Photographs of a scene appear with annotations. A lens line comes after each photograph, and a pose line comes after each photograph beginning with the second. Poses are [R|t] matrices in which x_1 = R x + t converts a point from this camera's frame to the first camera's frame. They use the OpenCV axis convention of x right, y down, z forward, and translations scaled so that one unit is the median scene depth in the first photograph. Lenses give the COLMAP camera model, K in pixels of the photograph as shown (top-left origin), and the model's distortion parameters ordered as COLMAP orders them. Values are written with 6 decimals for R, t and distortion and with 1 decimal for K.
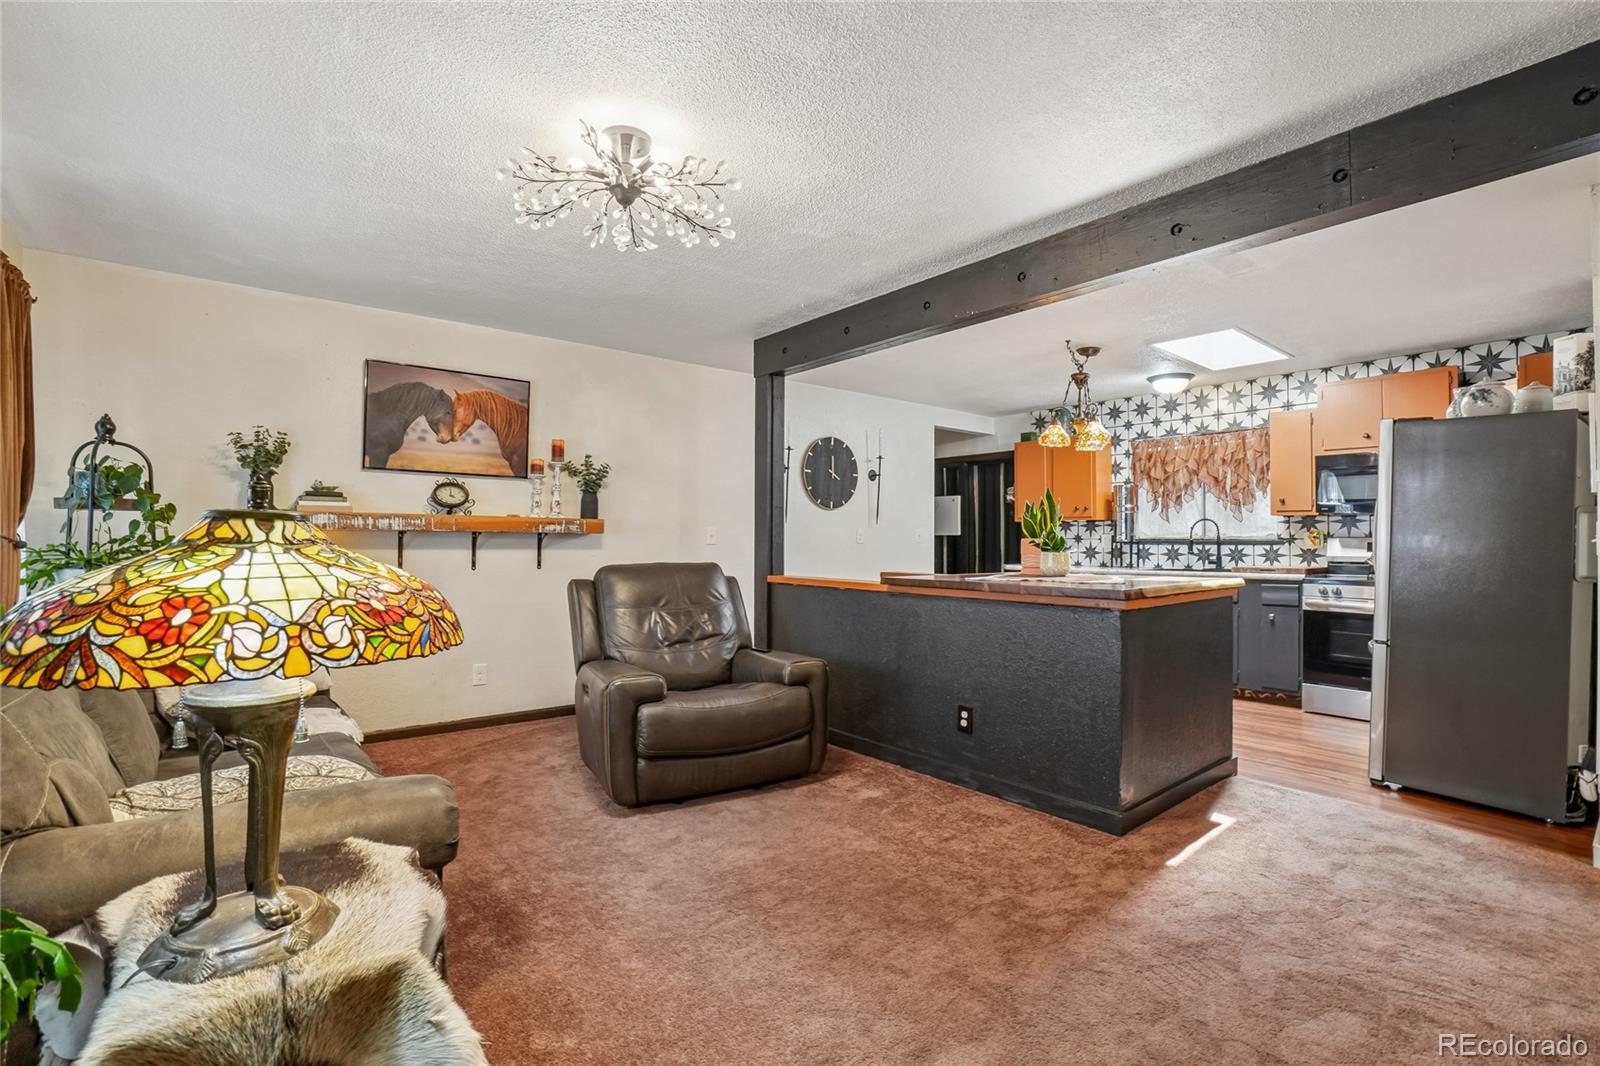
lens RADIAL K [[723.2, 0, 804.0], [0, 723.2, 524.3], [0, 0, 1]] dist [-0.049125, 0.006324]
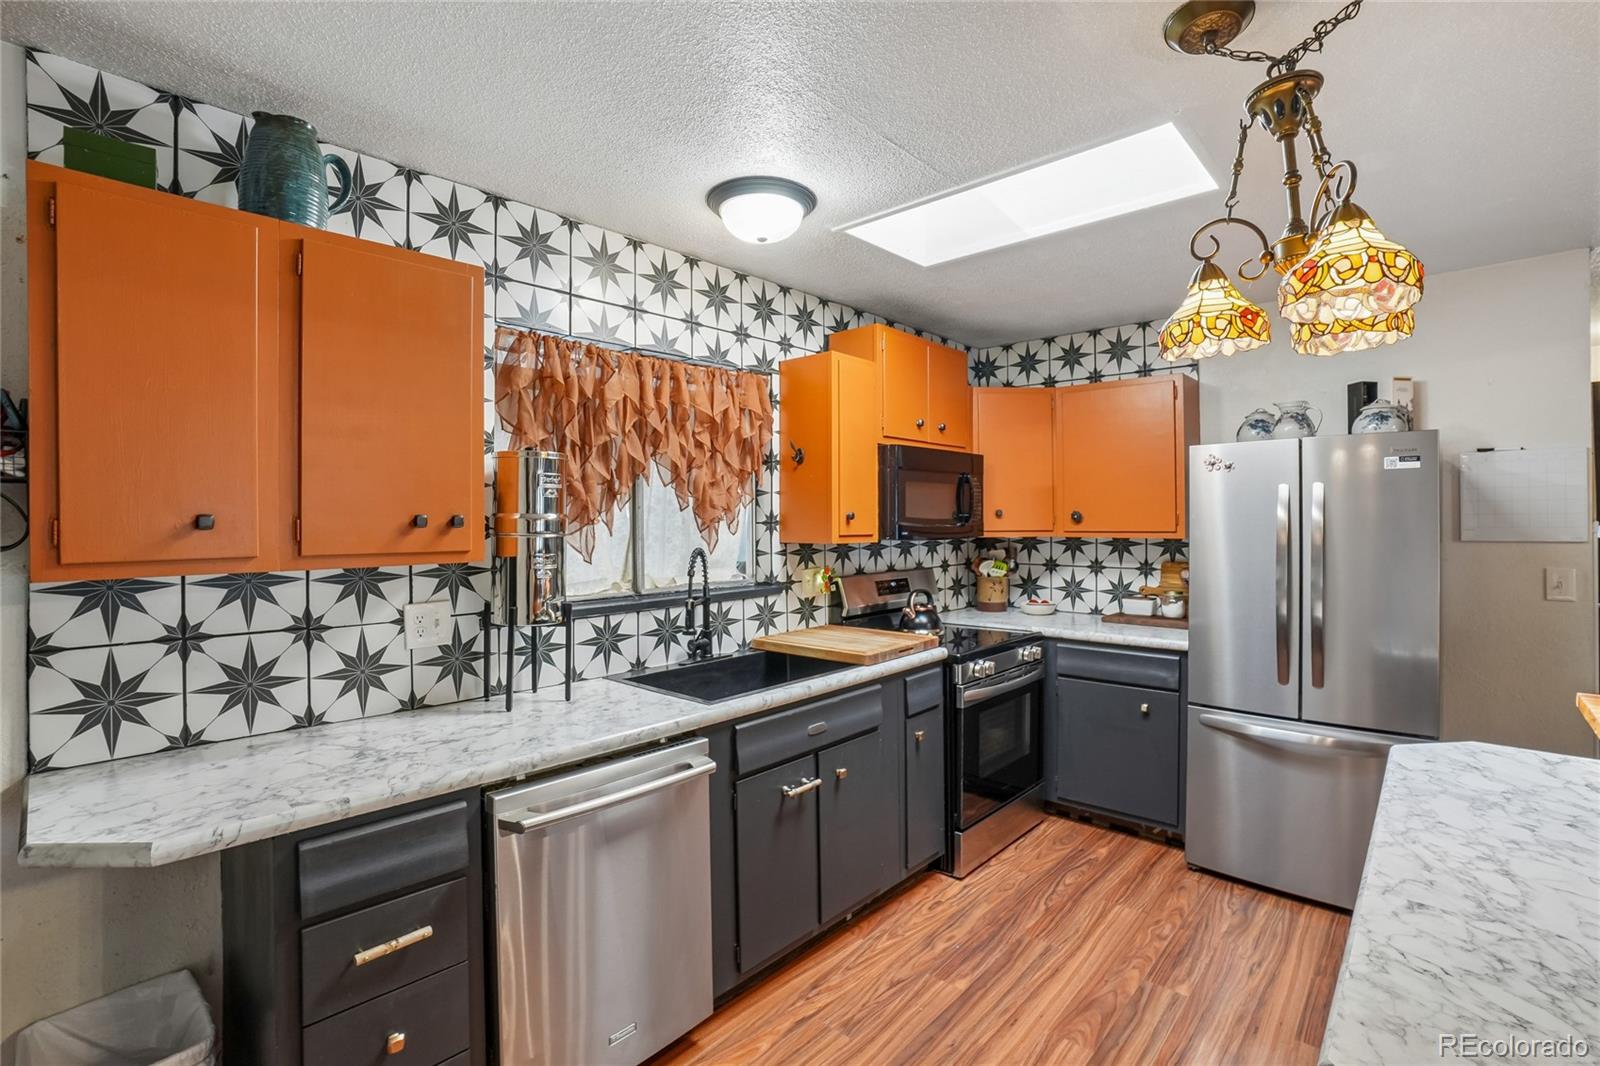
lens RADIAL K [[723.2, 0, 802.9], [0, 723.2, 524.4], [0, 0, 1]] dist [-0.049125, 0.006324]
pose [[-0.131185, -0.004406, 0.991348, 0.155736], [-0.012542, 0.999917, 0.002784, -0.036587], [-0.991279, -0.012068, -0.131230, 1.409212]]
